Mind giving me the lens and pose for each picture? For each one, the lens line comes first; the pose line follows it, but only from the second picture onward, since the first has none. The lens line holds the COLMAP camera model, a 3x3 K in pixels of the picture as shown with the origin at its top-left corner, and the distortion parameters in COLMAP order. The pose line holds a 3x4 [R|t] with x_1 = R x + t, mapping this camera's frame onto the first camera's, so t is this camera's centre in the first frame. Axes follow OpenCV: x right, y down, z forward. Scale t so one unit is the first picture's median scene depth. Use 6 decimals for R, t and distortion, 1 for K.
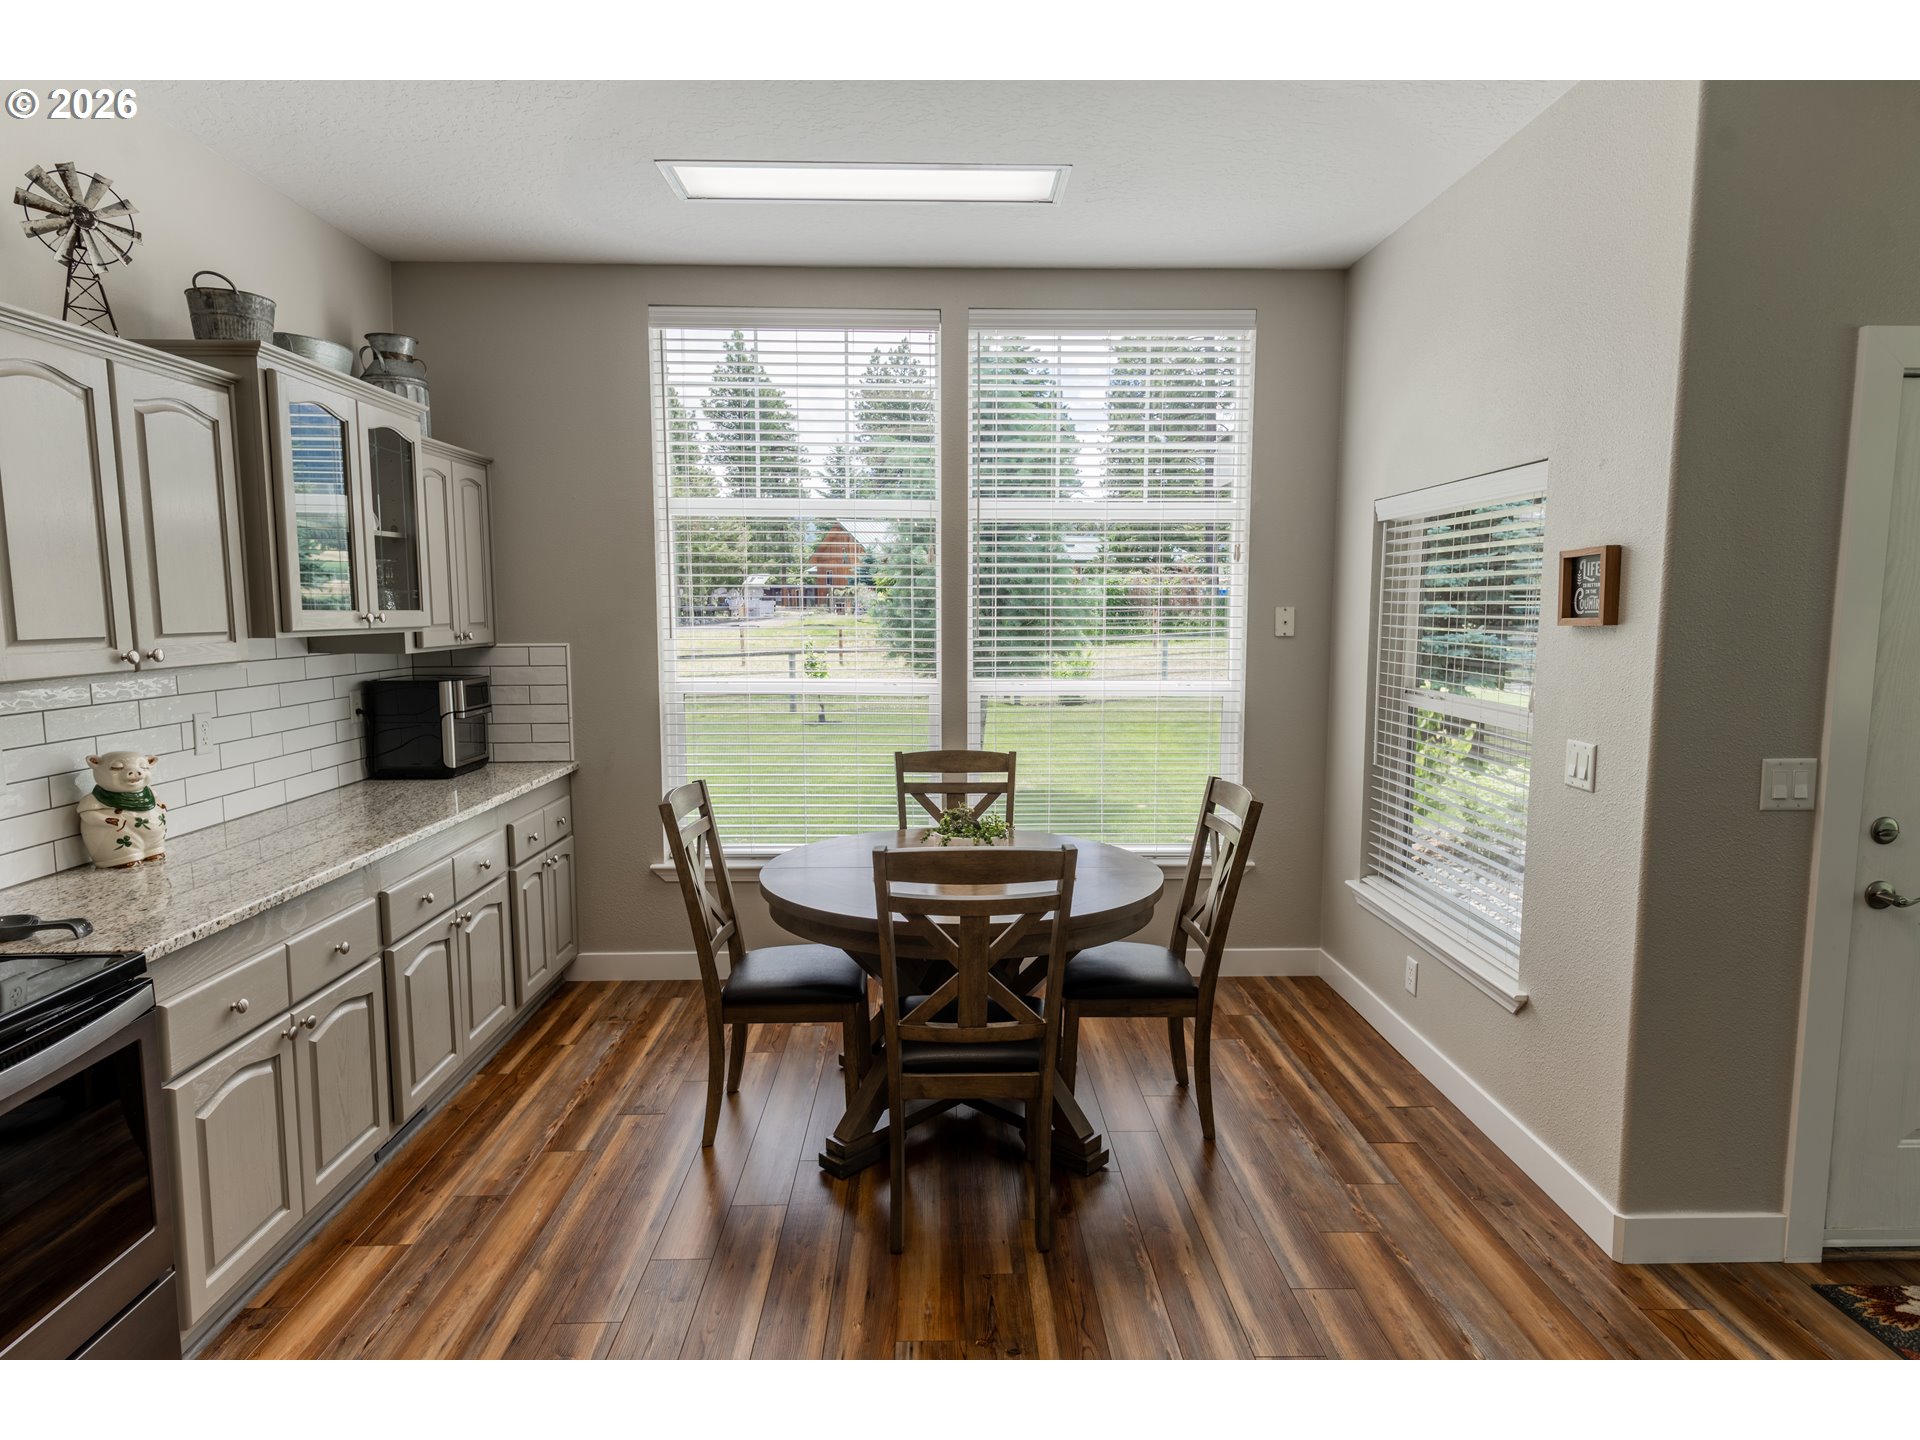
lens RADIAL K [[1089.7, 0, 987.8], [0, 1089.7, 721.1], [0, 0, 1]] dist [0.037687, -0.020477]
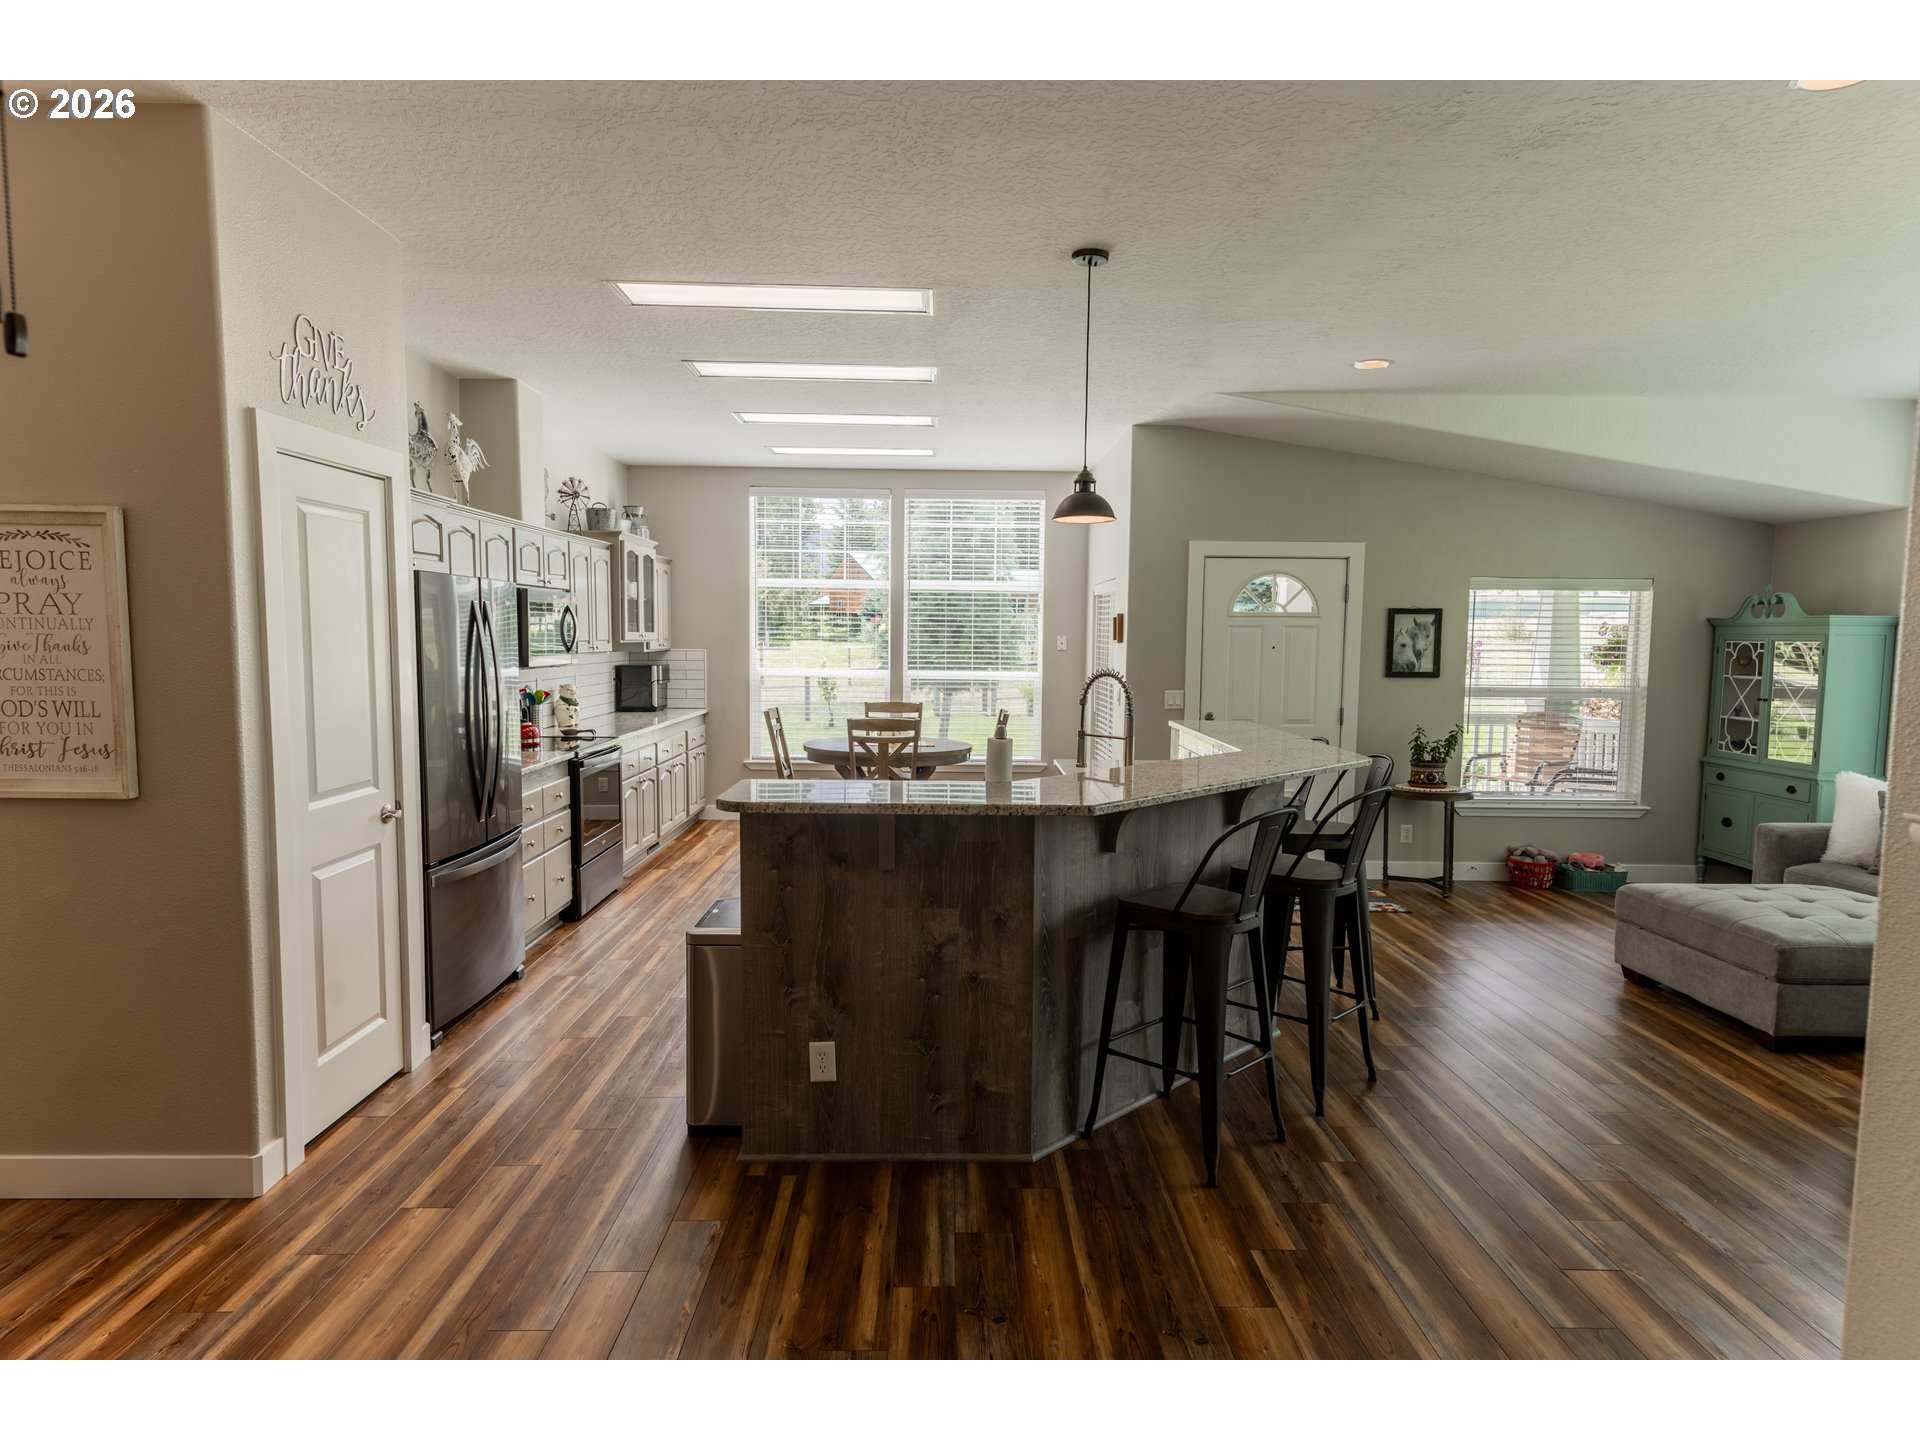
lens RADIAL K [[1089.7, 0, 987.8], [0, 1089.7, 721.1], [0, 0, 1]] dist [0.037687, -0.020477]
pose [[0.999886, 0.011461, -0.009782, 0.168188], [-0.011711, 0.999599, -0.025791, 0.113298], [0.009483, 0.025903, 0.999619, -1.065392]]
